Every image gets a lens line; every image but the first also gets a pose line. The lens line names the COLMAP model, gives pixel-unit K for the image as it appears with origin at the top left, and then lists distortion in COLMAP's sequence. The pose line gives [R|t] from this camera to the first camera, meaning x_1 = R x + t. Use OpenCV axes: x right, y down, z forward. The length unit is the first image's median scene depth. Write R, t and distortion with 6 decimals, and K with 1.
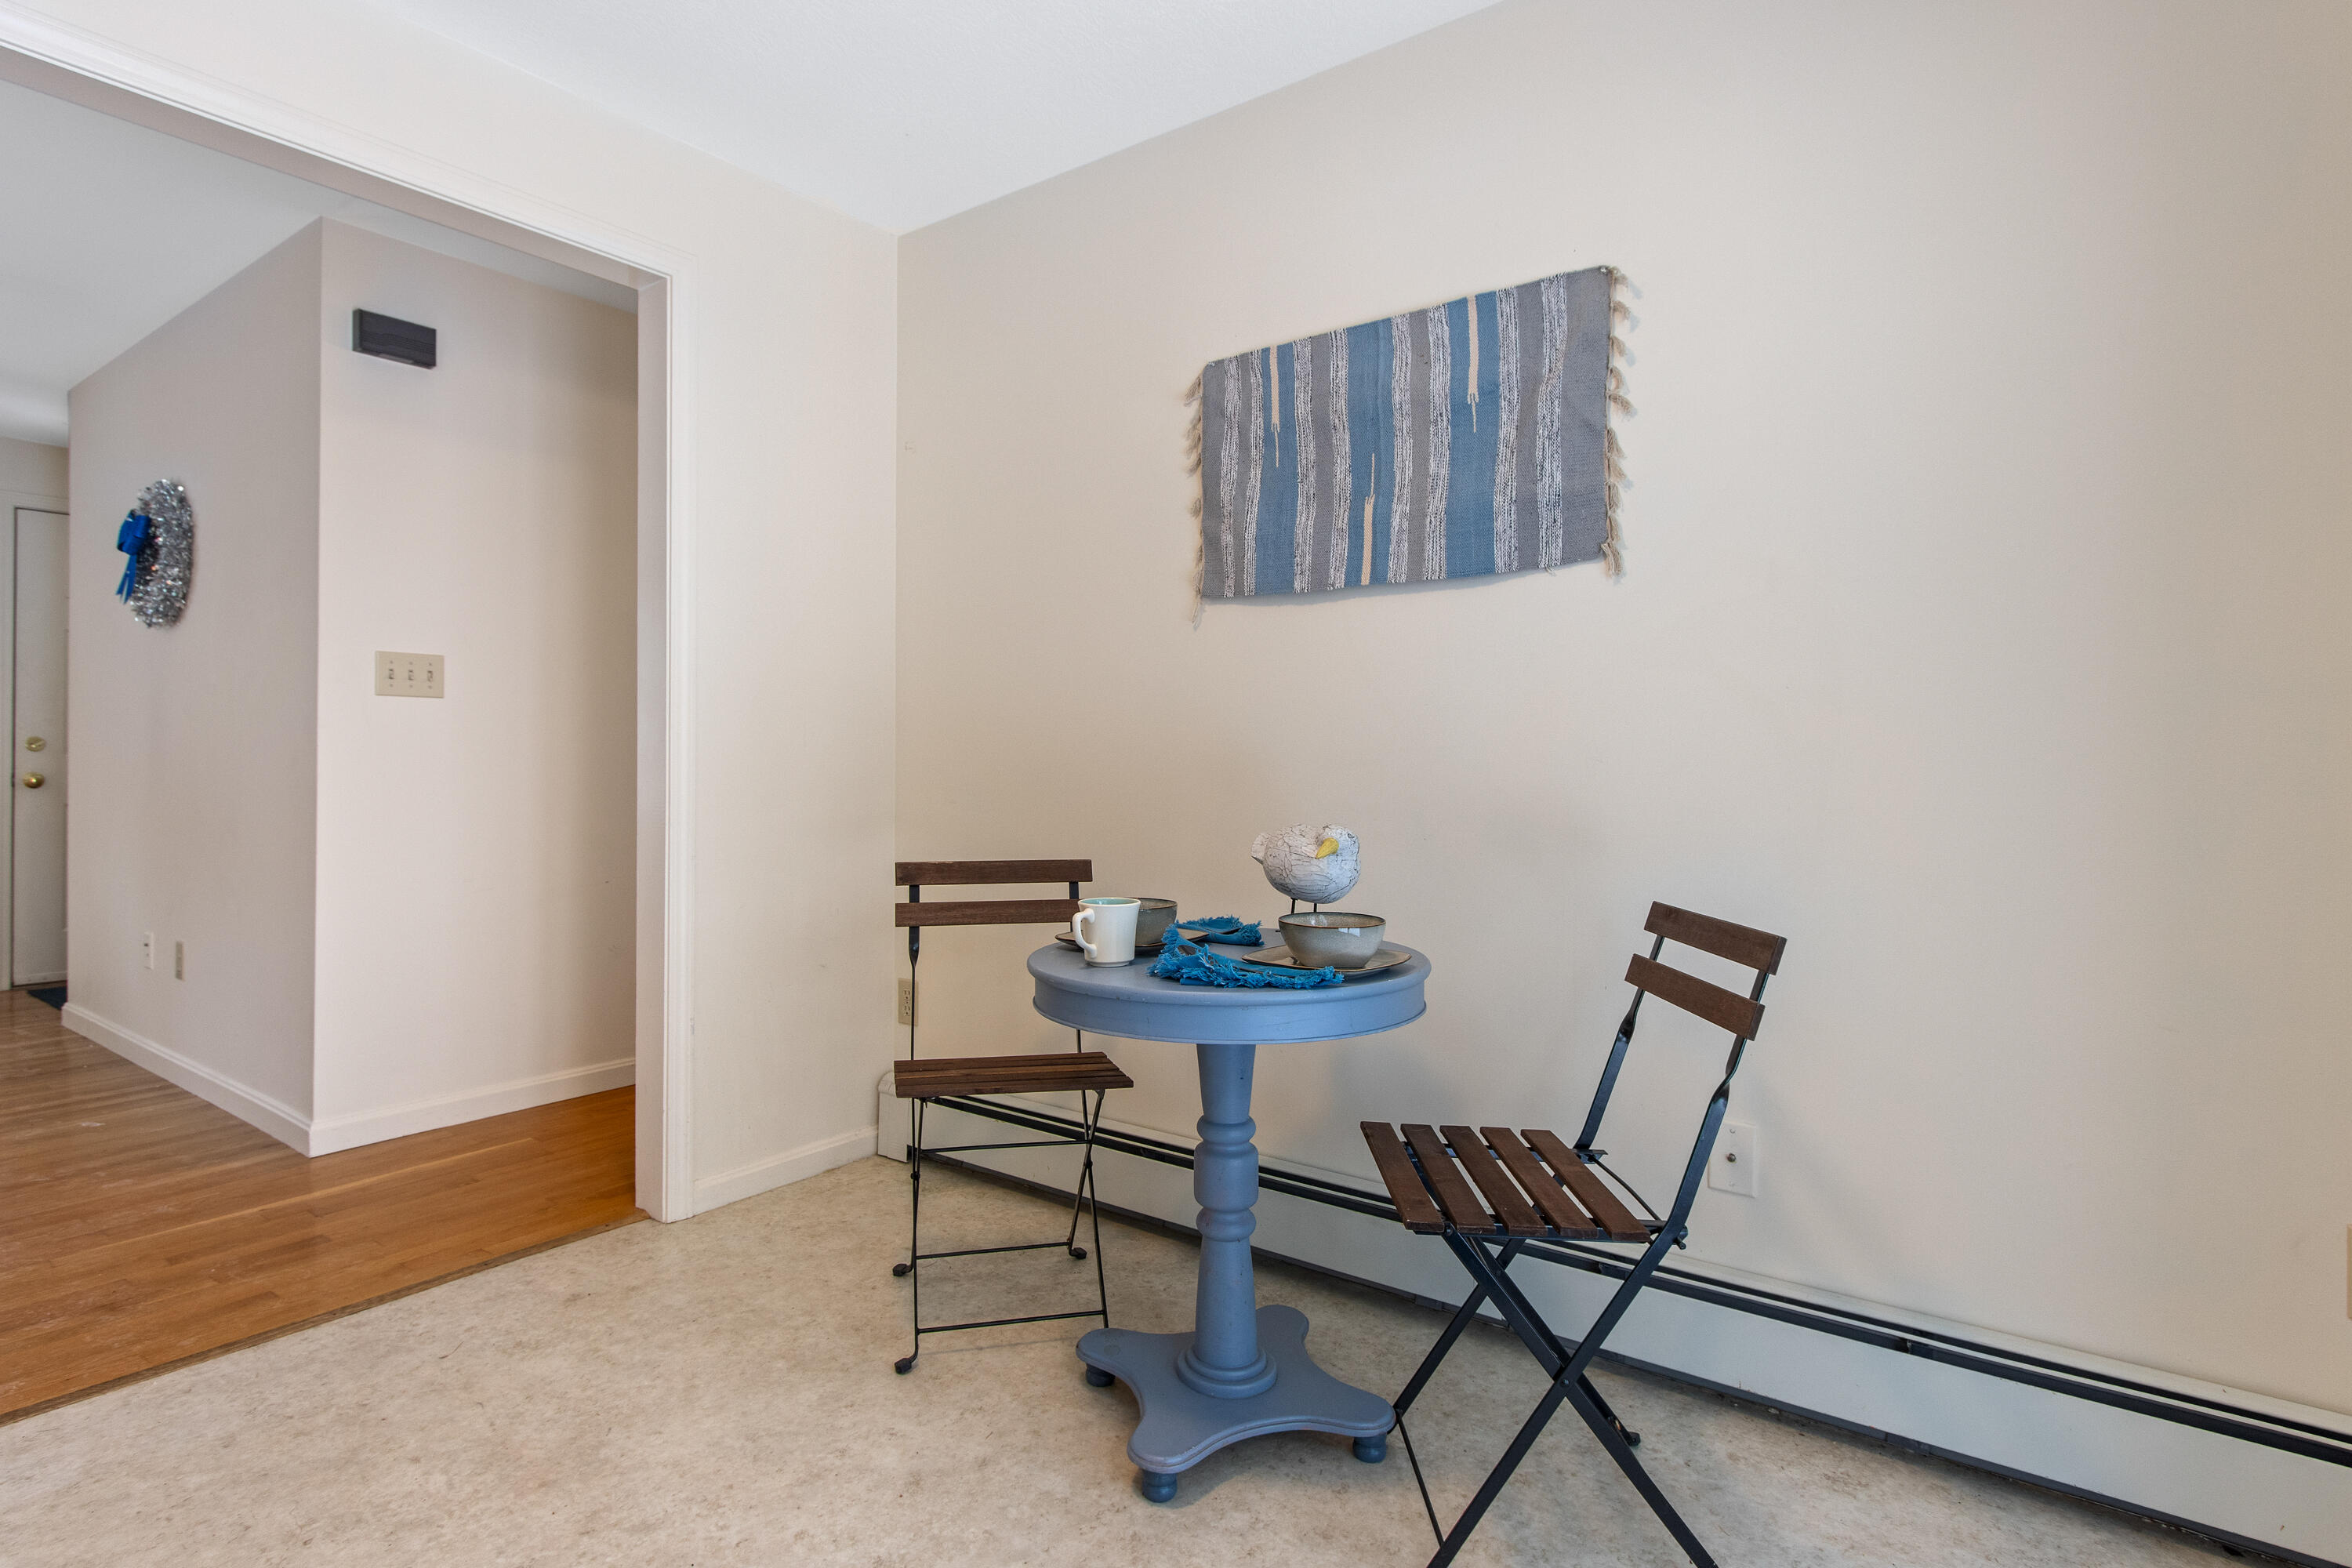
lens RADIAL K [[1217.9, 0, 1153.8], [0, 1217.9, 759.3], [0, 0, 1]] dist [0.007209, -0.005915]
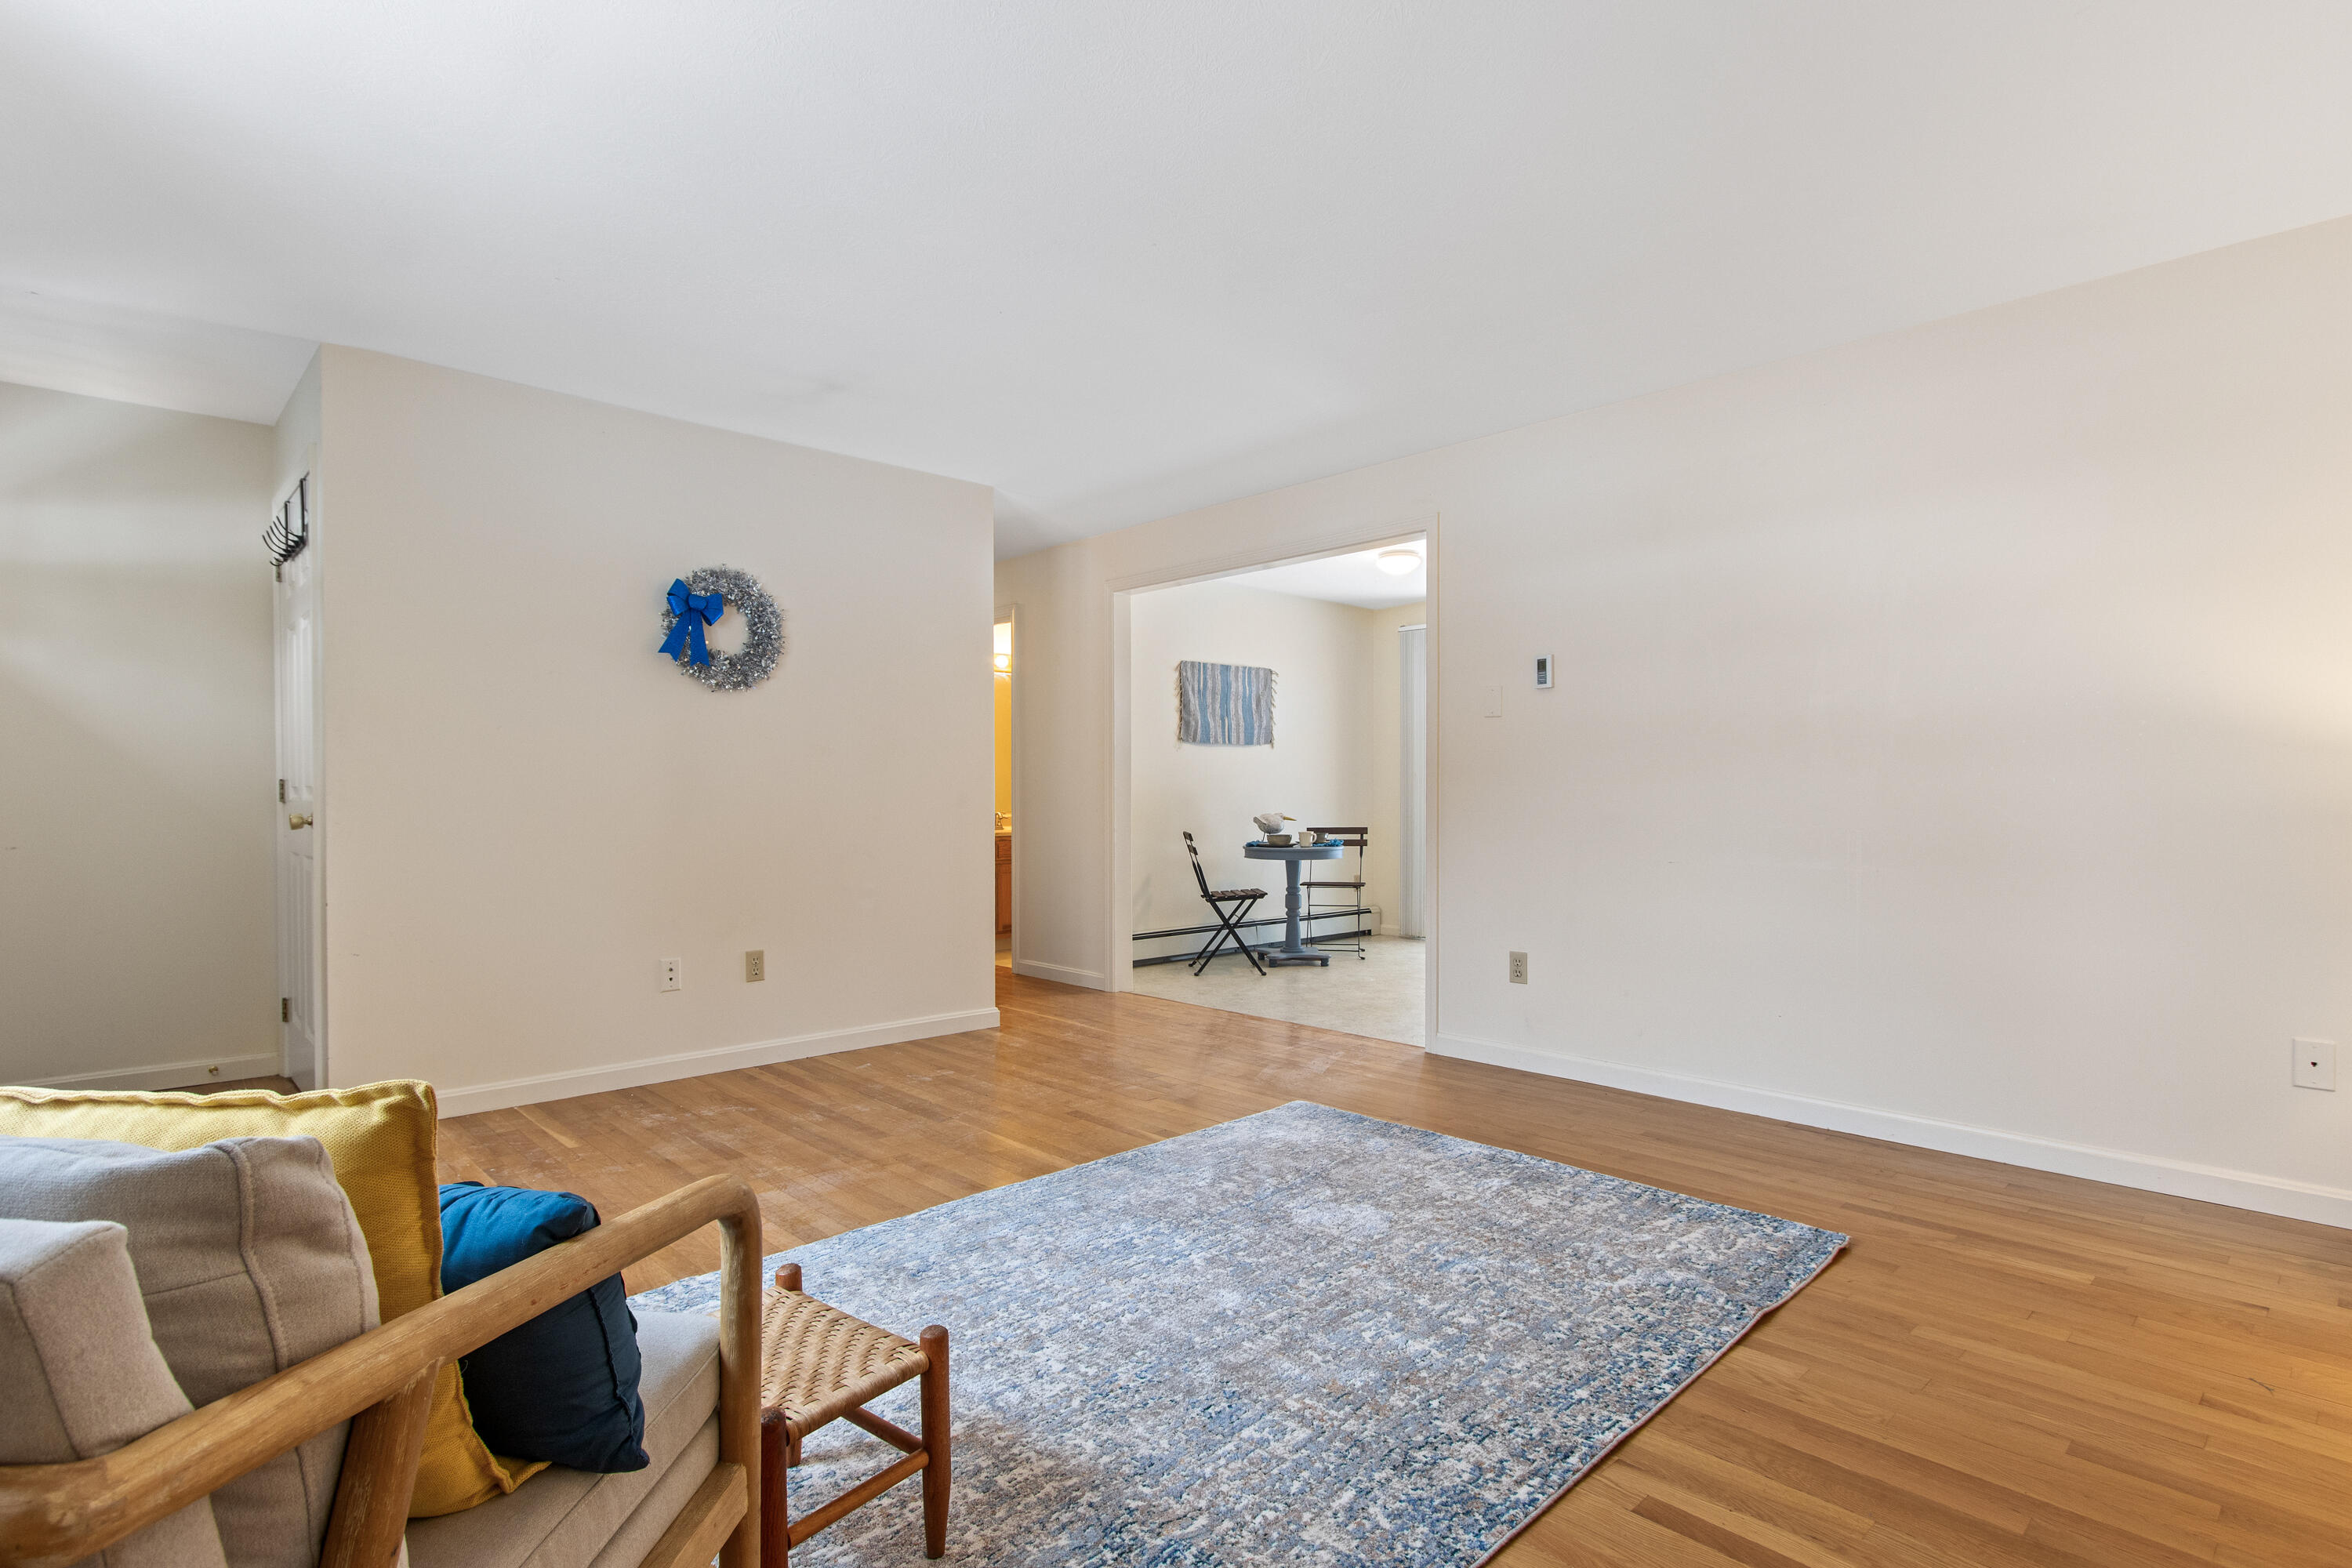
lens RADIAL K [[1111.1, 0, 1172.8], [0, 1111.1, 792.7], [0, 0, 1]] dist [-0.002409, 0.000097]
pose [[0.146361, -0.010498, 0.989175, -2.902135], [0.005051, 0.999939, 0.009864, -0.042201], [-0.989218, 0.003553, 0.146405, 0.720776]]
